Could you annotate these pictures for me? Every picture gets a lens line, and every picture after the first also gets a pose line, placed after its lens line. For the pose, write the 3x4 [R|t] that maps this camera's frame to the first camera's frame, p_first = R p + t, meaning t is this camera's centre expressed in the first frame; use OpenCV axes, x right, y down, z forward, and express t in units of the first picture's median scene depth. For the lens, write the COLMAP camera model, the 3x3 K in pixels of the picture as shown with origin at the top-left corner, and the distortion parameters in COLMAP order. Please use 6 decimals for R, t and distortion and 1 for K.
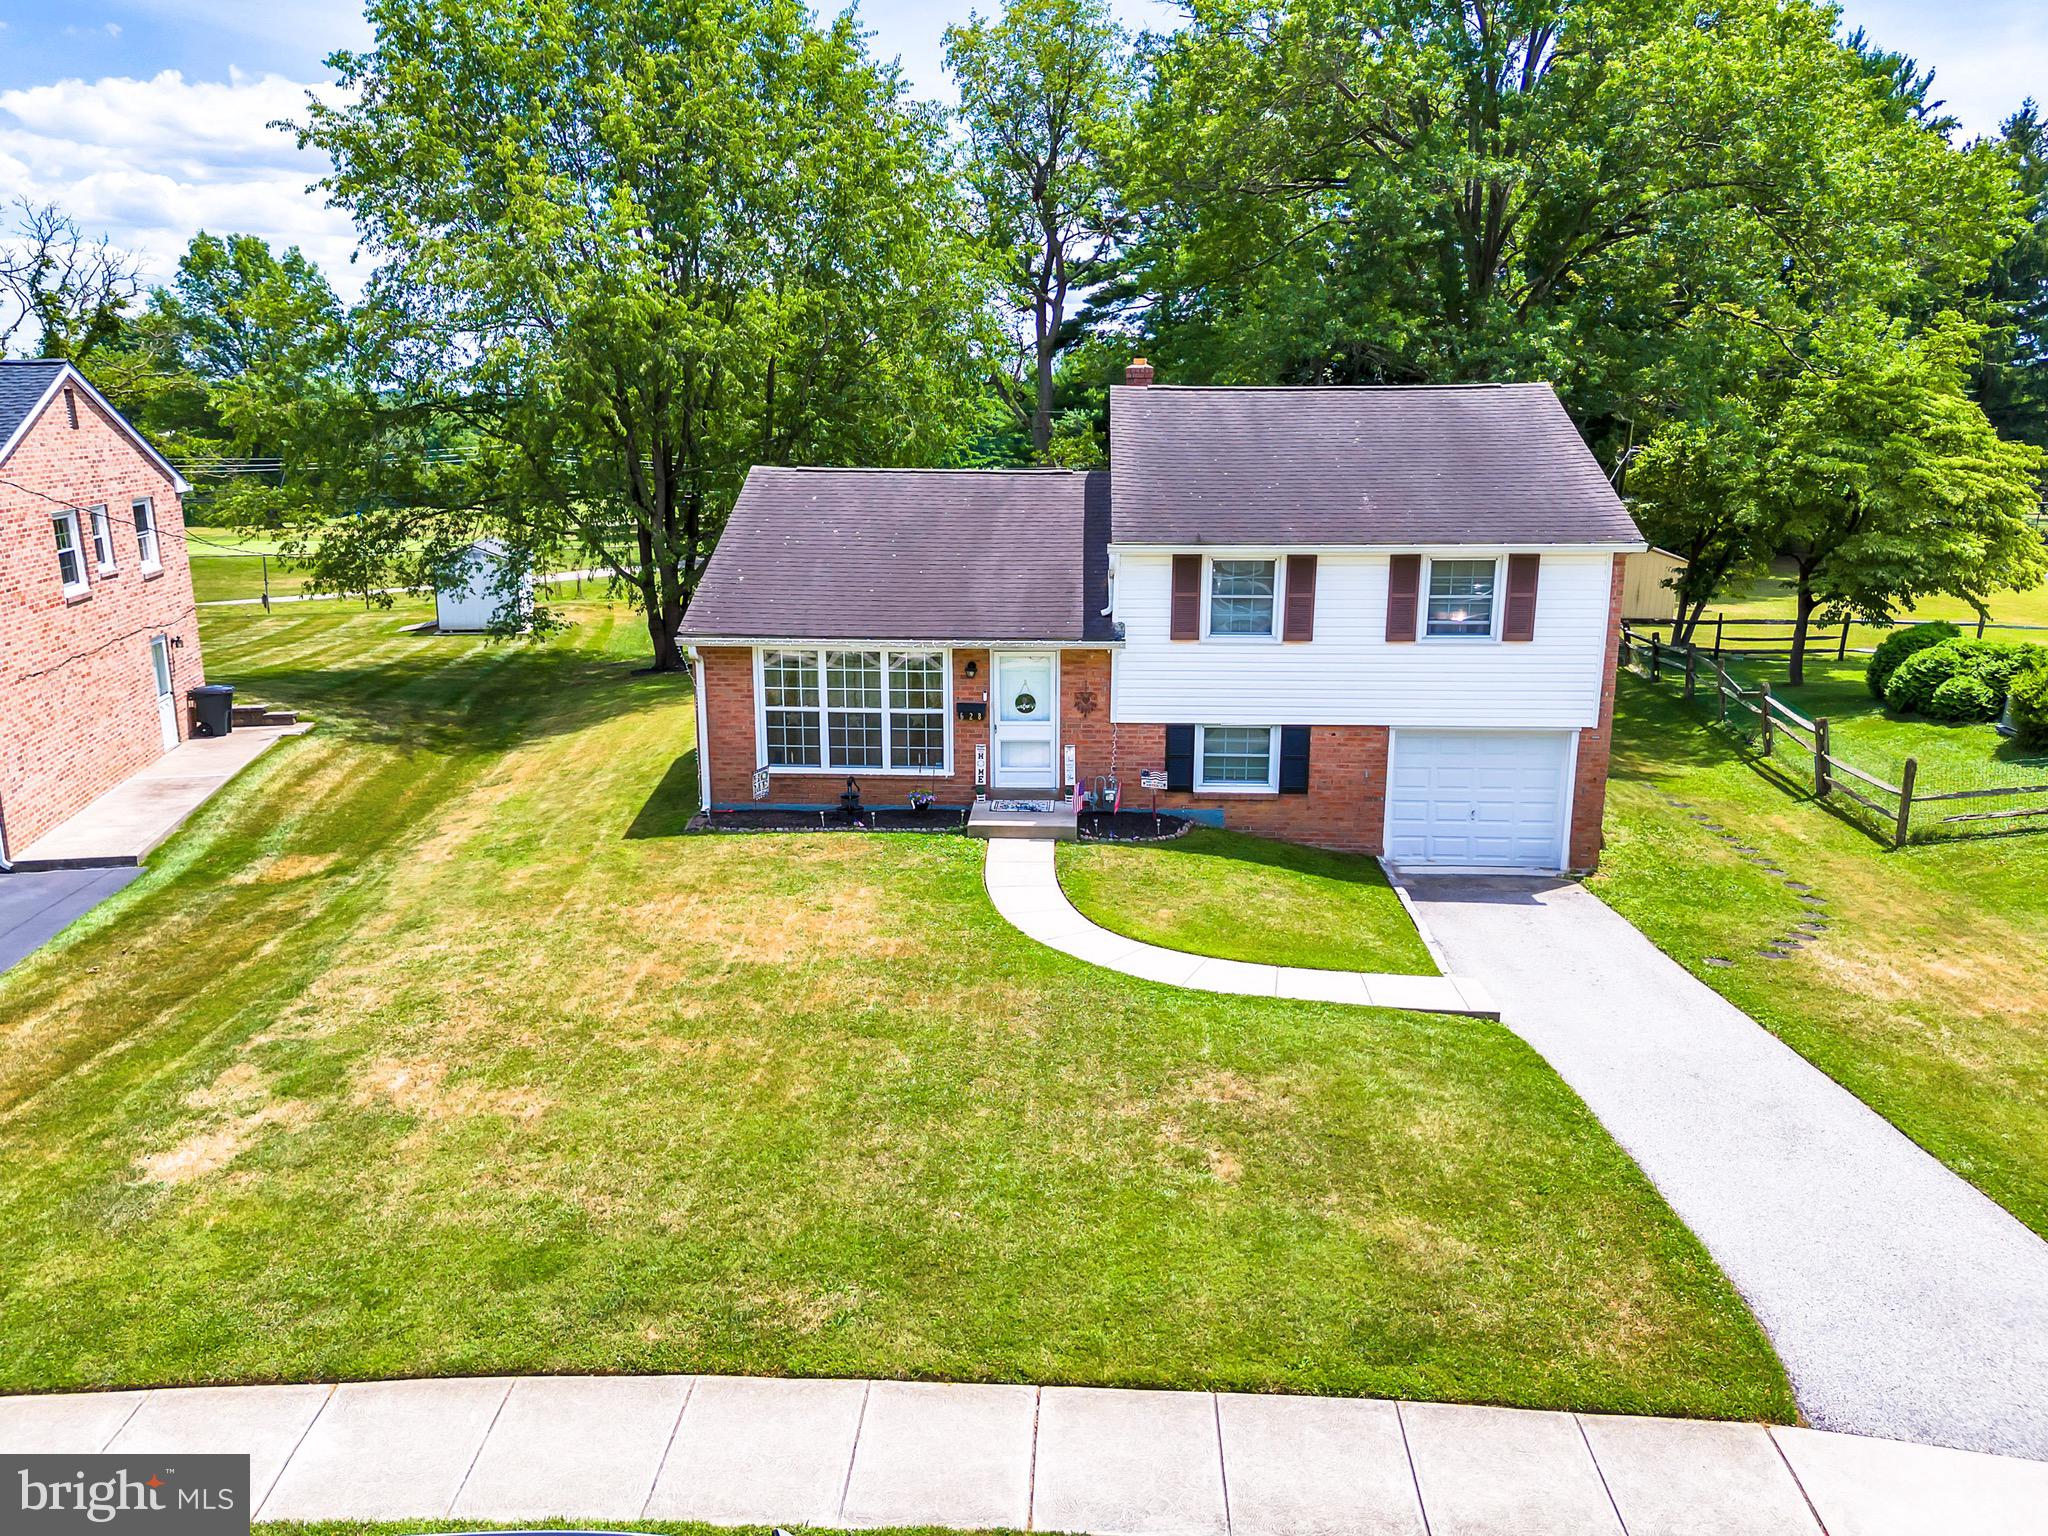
lens RADIAL K [[1481.4, 0, 1024.0], [0, 1481.4, 768.0], [0, 0, 1]] dist [0.124378, -0.083677]
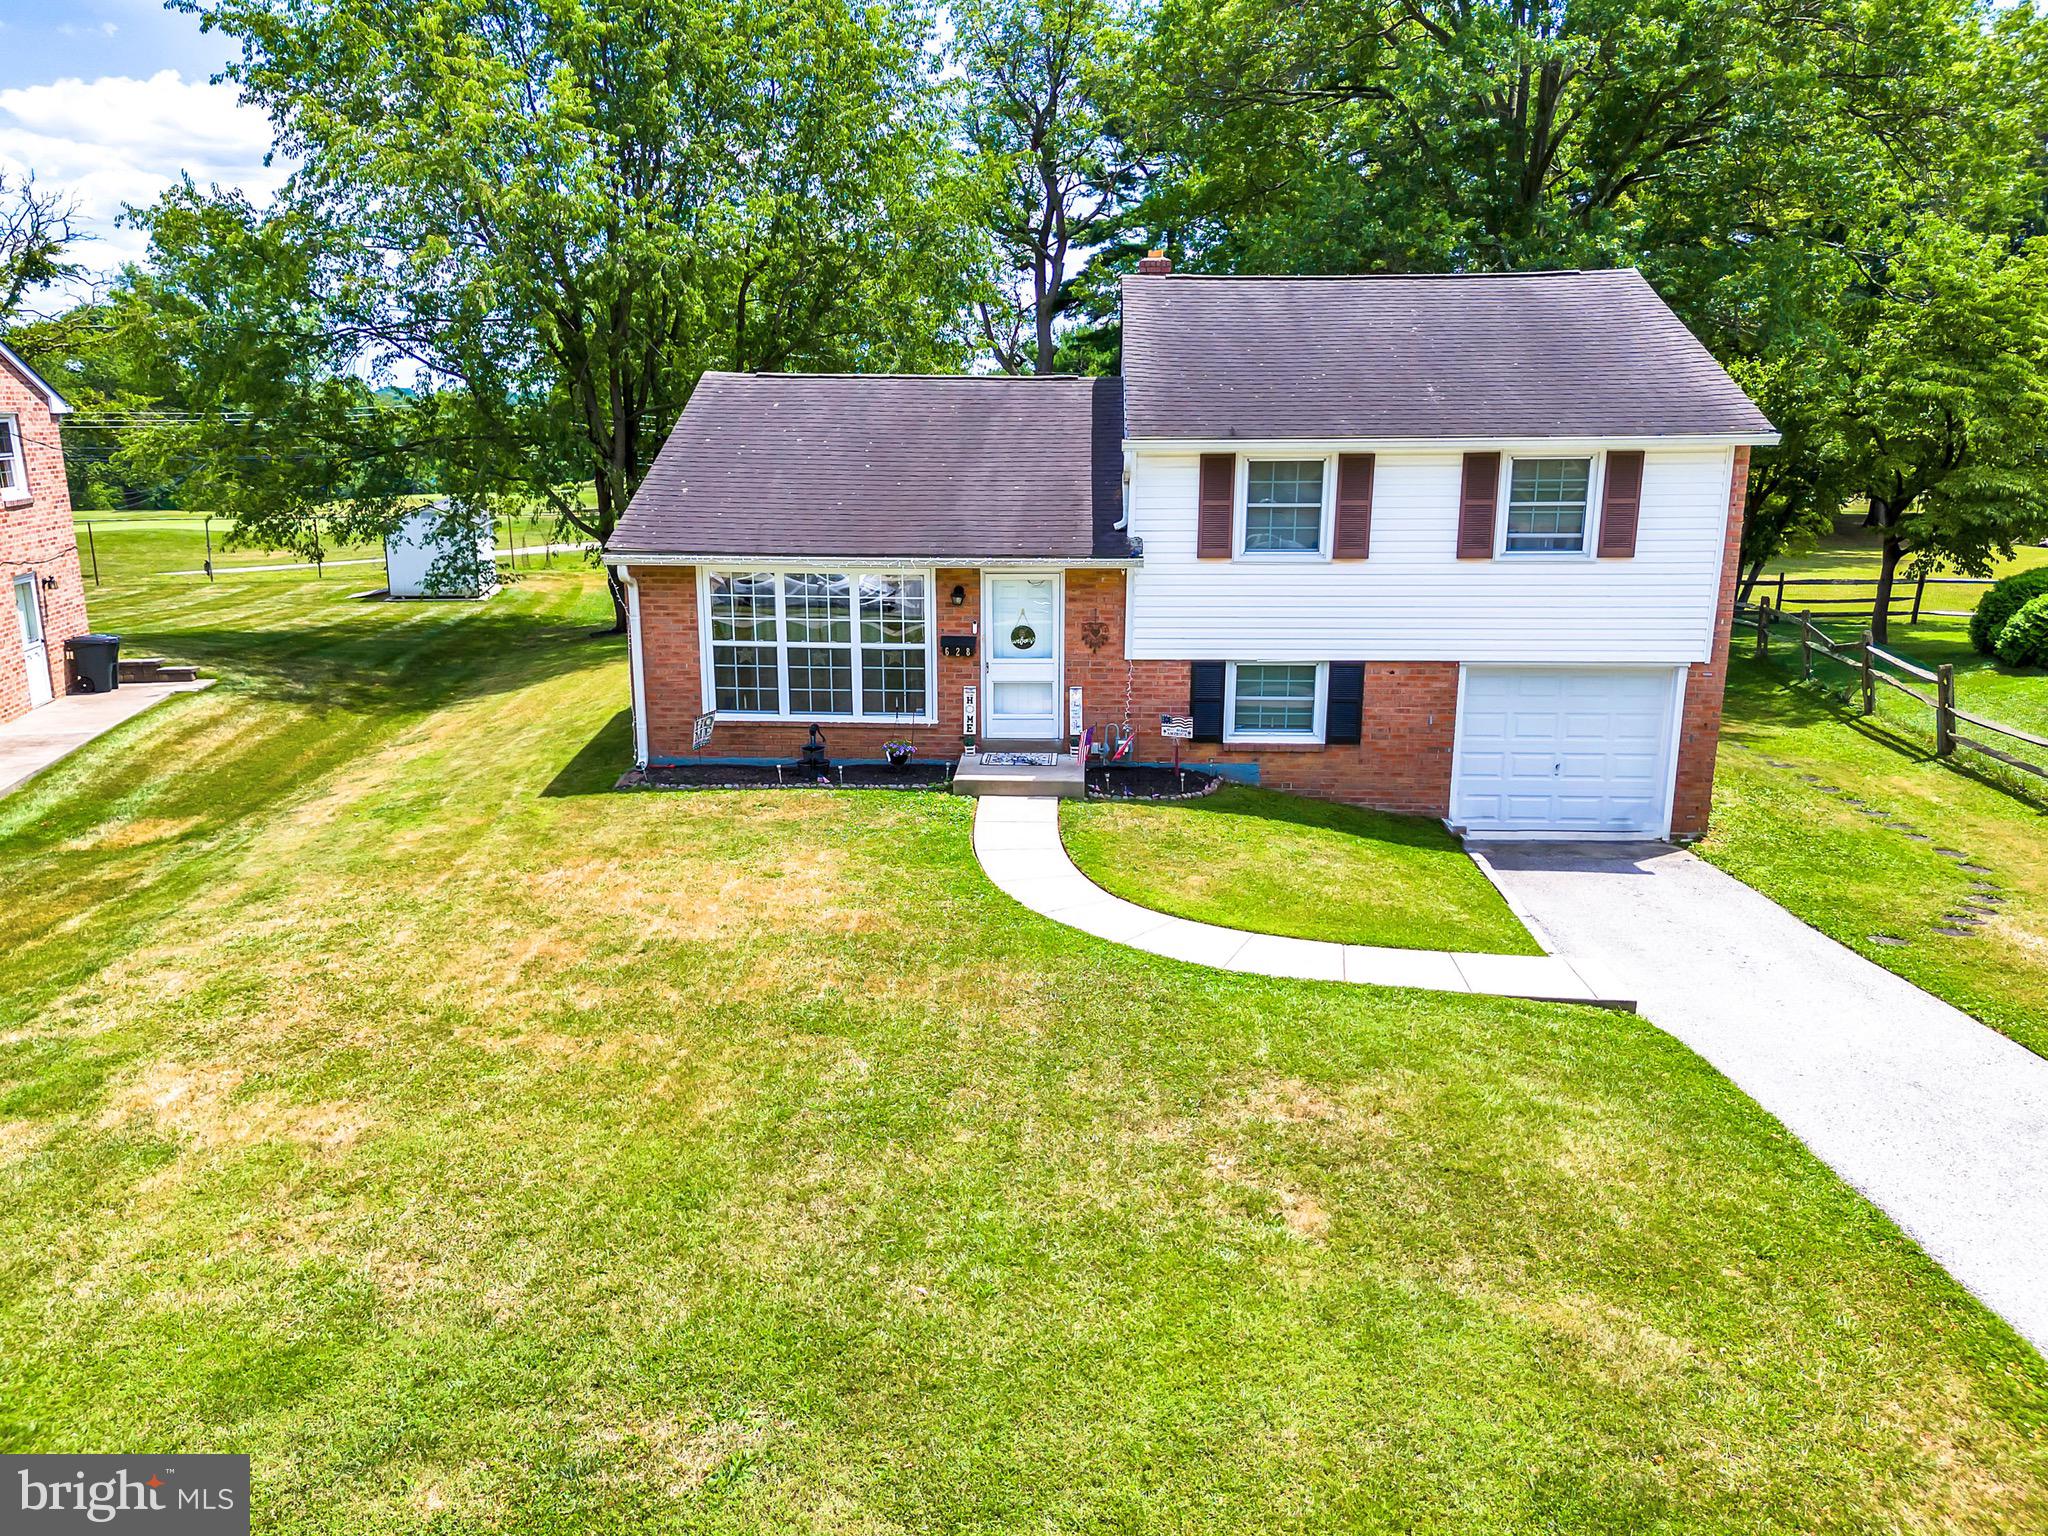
lens RADIAL K [[1481.4, 0, 1024.0], [0, 1481.4, 768.0], [0, 0, 1]] dist [0.124378, -0.083677]
pose [[1.000000, -0.000389, 0.000894, 0.000821], [0.000389, 1.000000, 0.000609, 0.030909], [-0.000894, -0.000608, 0.999999, 0.164883]]
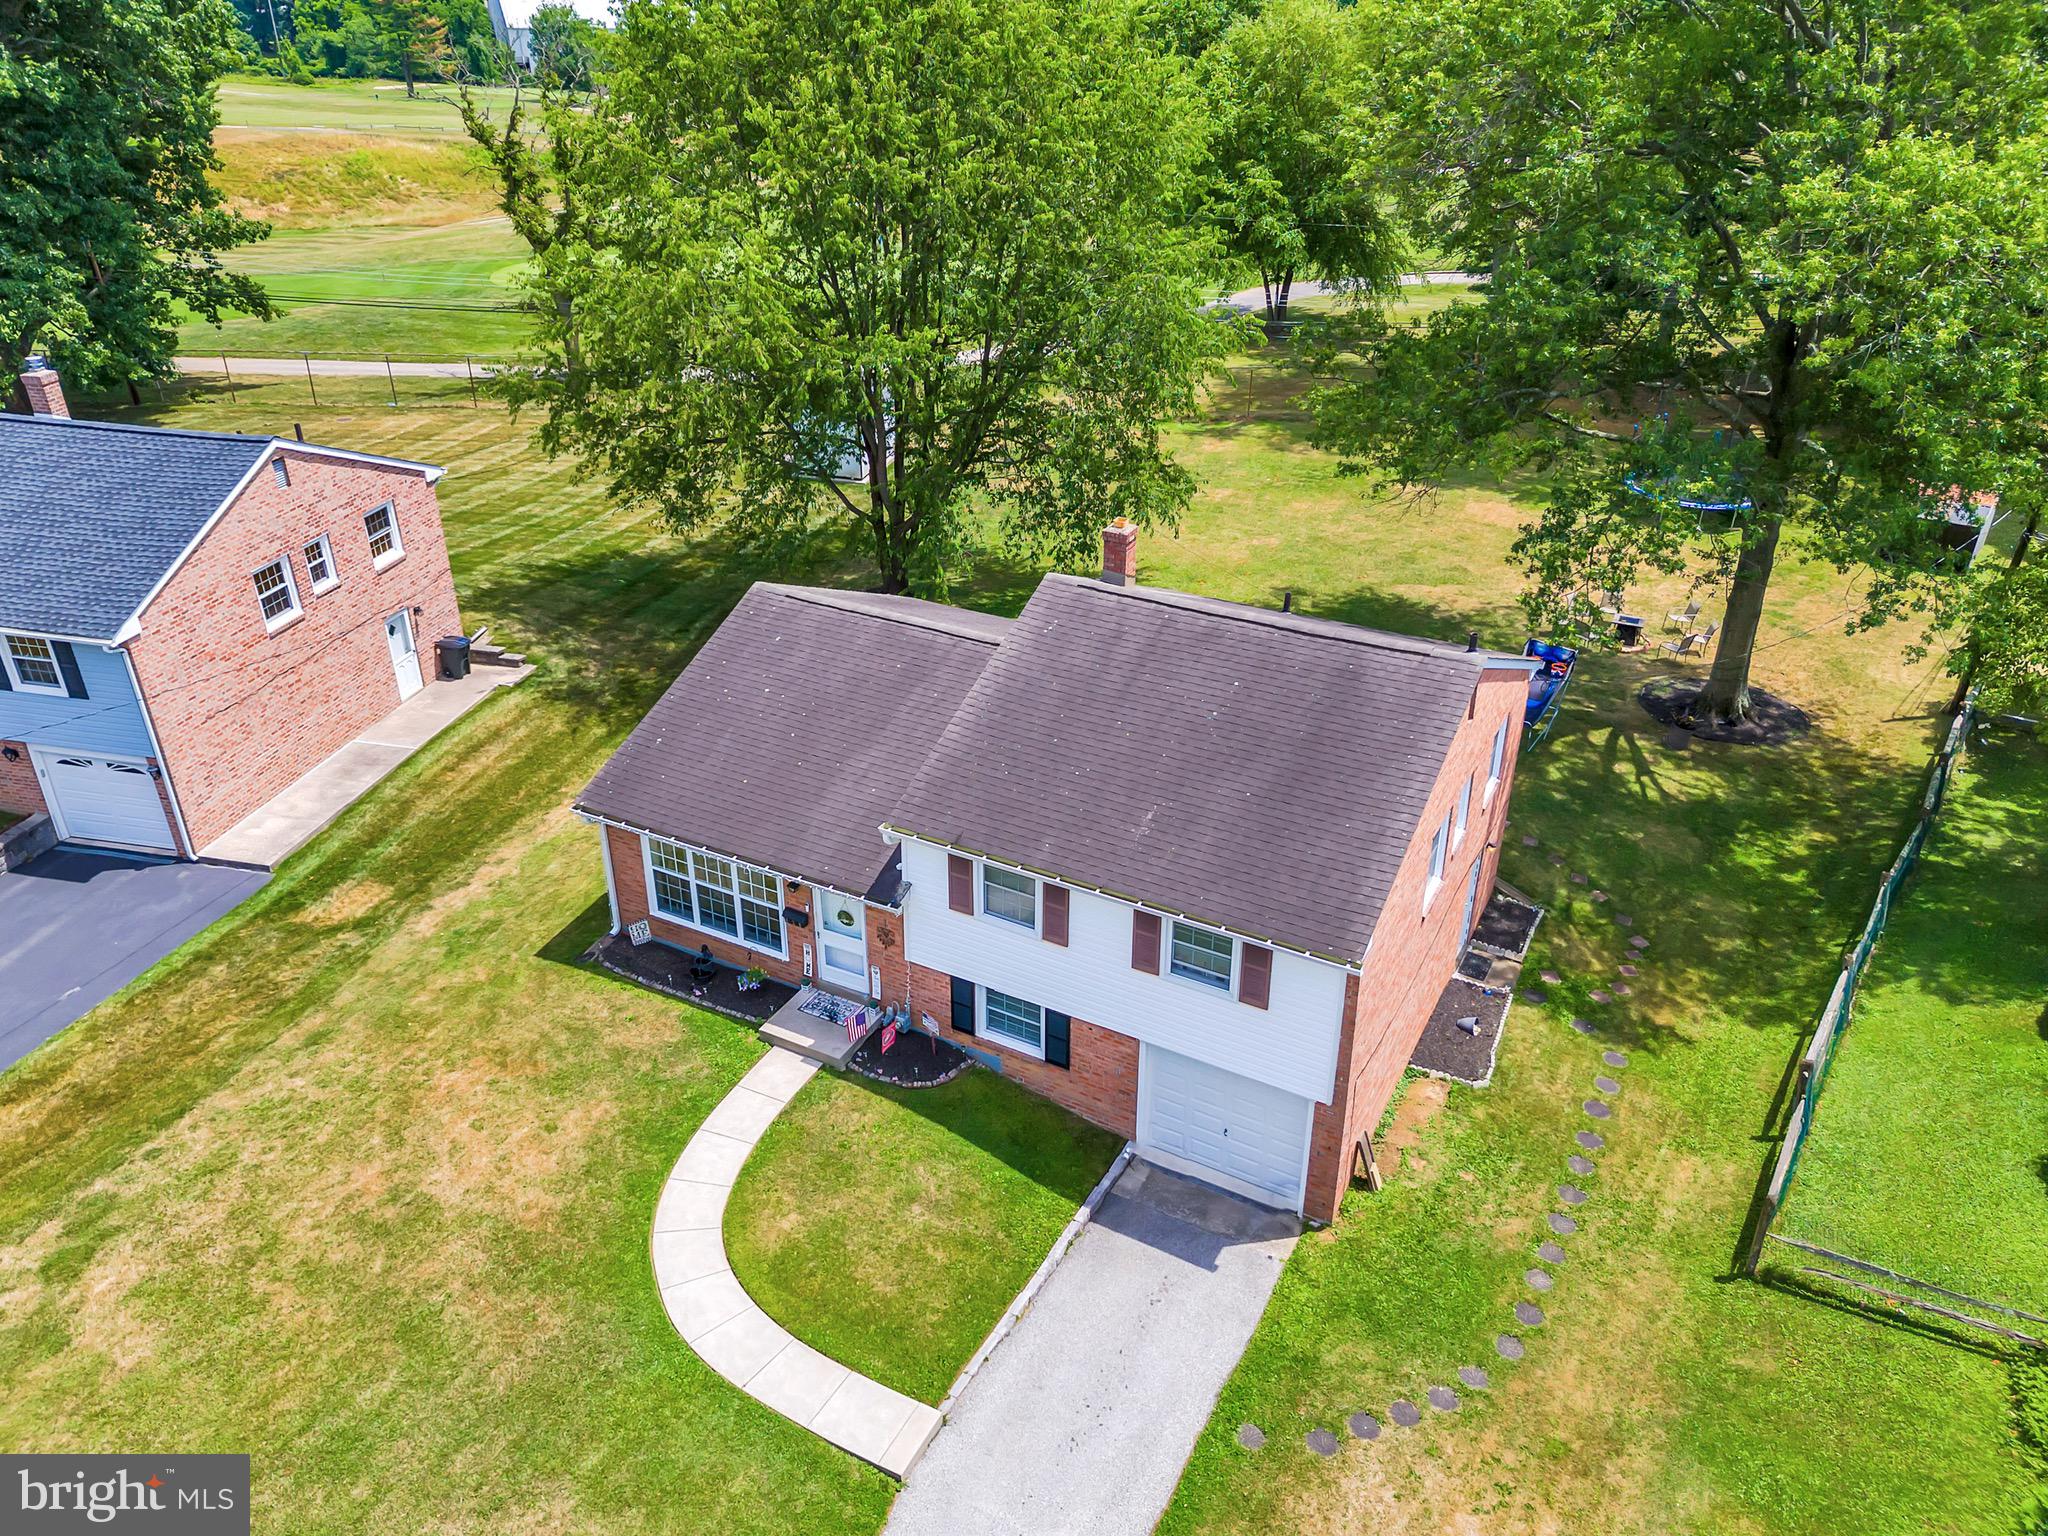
lens RADIAL K [[1493.3, 0, 1028.0], [0, 1493.3, 761.1], [0, 0, 1]] dist [0.111858, -0.080458]
pose [[0.901655, 0.203865, -0.381387, 0.529216], [-0.098823, 0.955708, 0.277228, -0.482976], [0.421012, -0.212274, 0.881866, 0.122310]]
